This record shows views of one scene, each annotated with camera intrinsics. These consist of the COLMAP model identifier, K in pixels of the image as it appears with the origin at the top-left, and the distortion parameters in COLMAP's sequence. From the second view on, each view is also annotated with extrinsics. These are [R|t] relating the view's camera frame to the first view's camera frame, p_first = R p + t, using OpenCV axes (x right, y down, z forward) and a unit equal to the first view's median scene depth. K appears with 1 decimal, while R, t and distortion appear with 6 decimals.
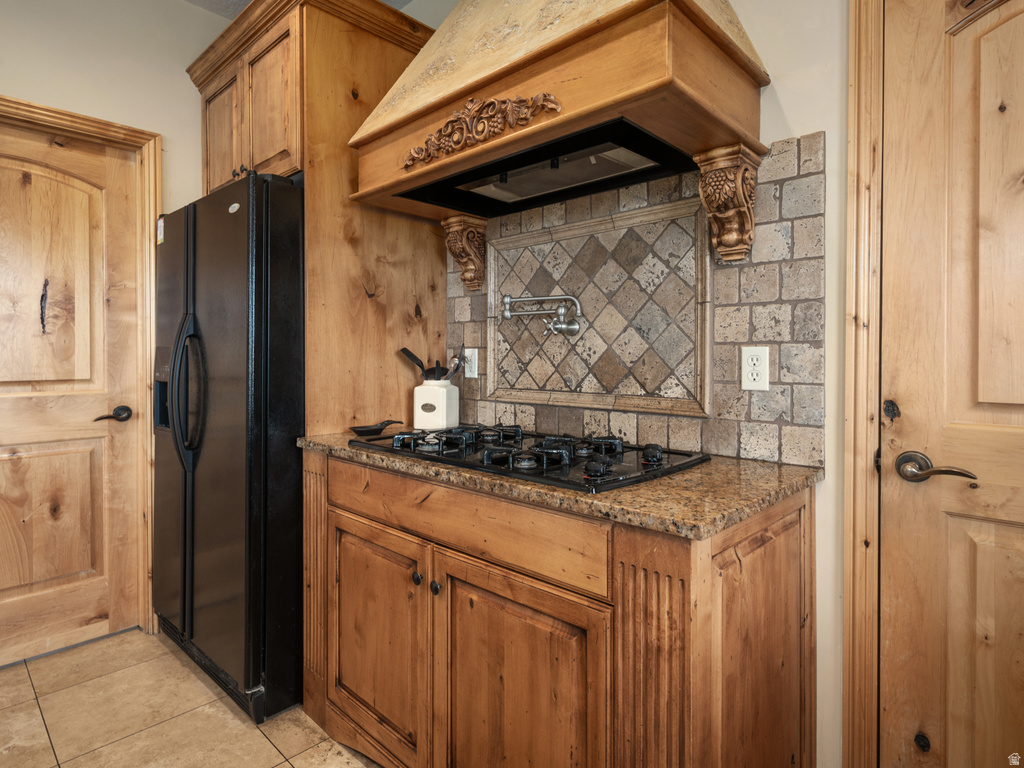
lens RADIAL K [[573.7, 0, 509.0], [0, 573.7, 357.7], [0, 0, 1]] dist [0.005063, -0.001150]
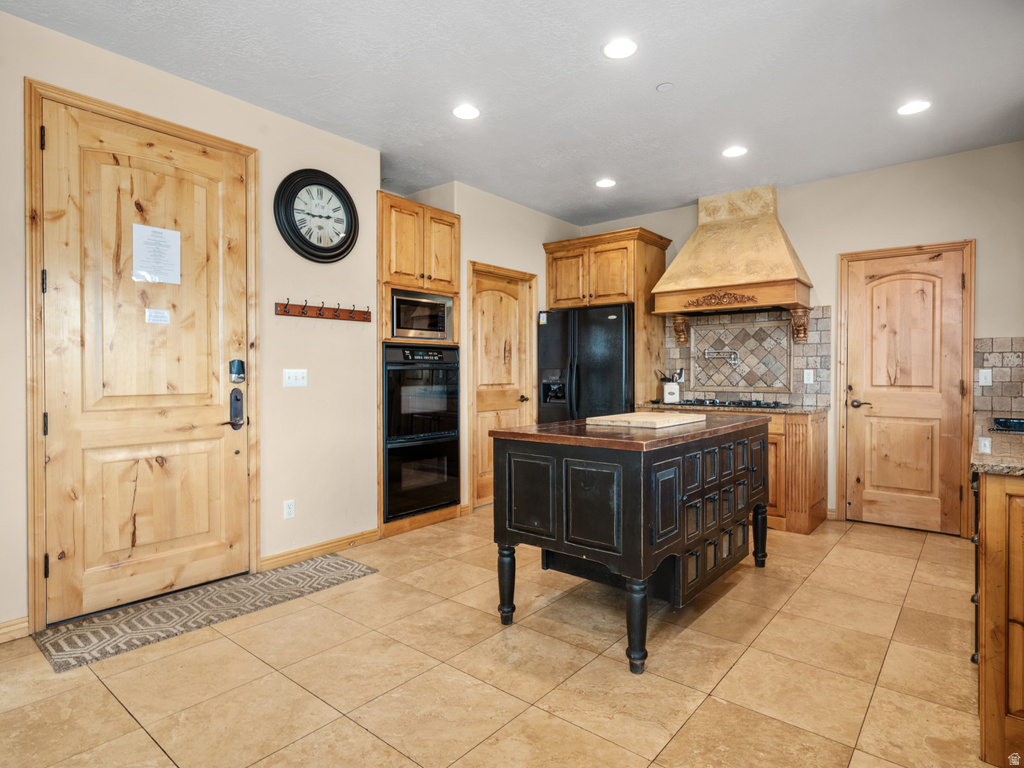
lens RADIAL K [[573.7, 0, 509.6], [0, 573.7, 377.5], [0, 0, 1]] dist [0.005063, -0.001150]
pose [[0.996772, -0.002210, 0.080254, -1.318400], [0.001787, 0.999984, 0.005341, 0.003177], [-0.080265, -0.005181, 0.996760, -1.819105]]
